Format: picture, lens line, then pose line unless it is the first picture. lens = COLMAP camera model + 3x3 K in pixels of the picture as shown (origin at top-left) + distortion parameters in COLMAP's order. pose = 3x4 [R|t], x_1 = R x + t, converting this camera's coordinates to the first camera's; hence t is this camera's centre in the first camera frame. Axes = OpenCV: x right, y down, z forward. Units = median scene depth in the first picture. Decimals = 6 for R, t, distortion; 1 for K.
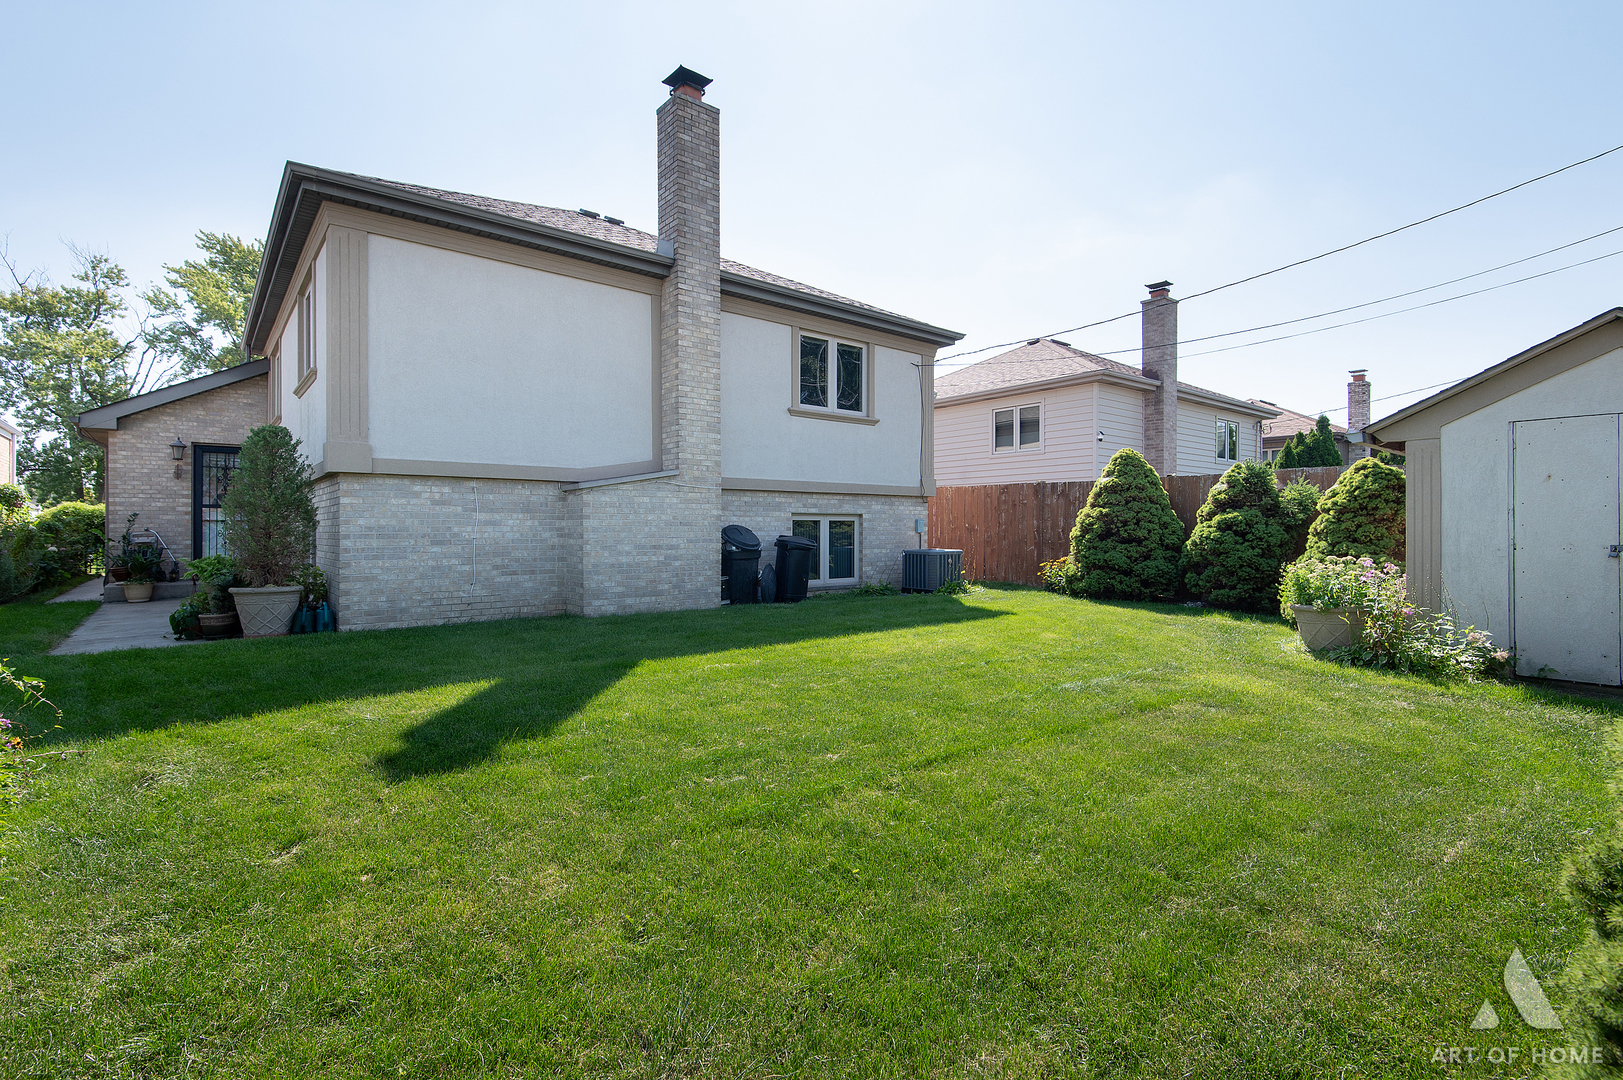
lens RADIAL K [[732.2, 0, 805.7], [0, 732.2, 527.1], [0, 0, 1]] dist [0.003180, -0.002140]
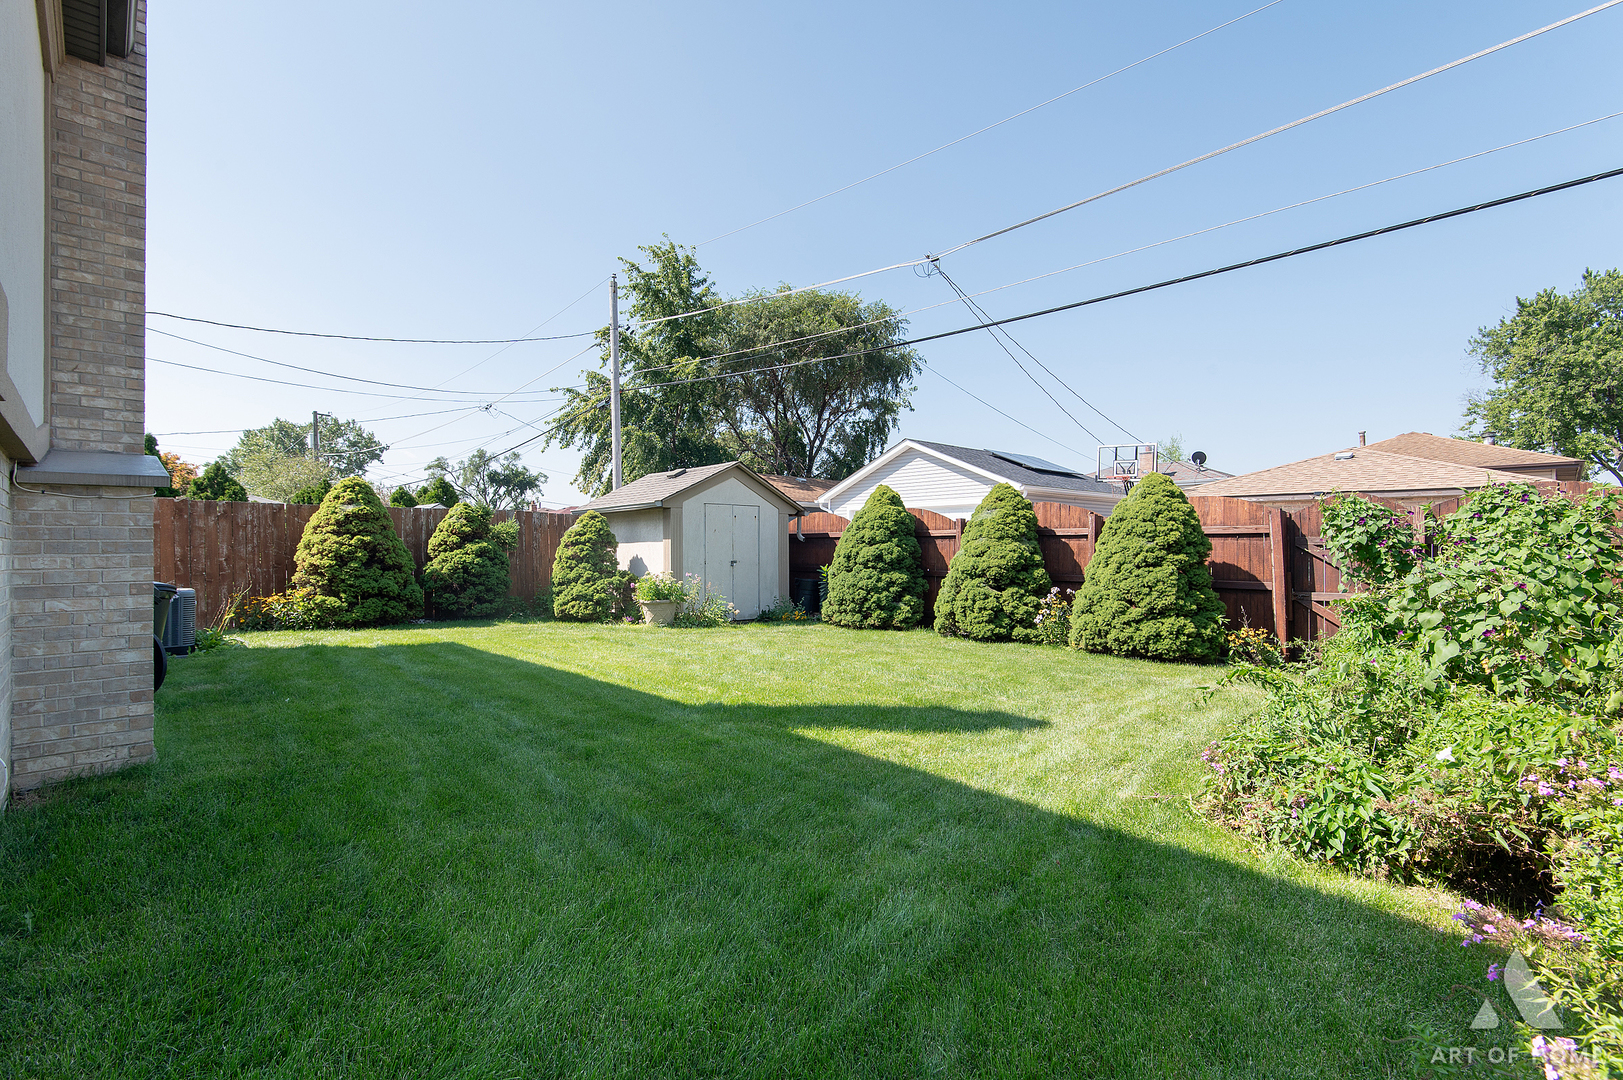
lens RADIAL K [[732.2, 0, 810.7], [0, 732.2, 543.6], [0, 0, 1]] dist [0.003180, -0.002140]
pose [[-0.076390, 0.005009, 0.997065, -0.642568], [0.005852, 0.999972, -0.004575, -0.007367], [-0.997061, 0.005485, -0.076417, 0.485501]]
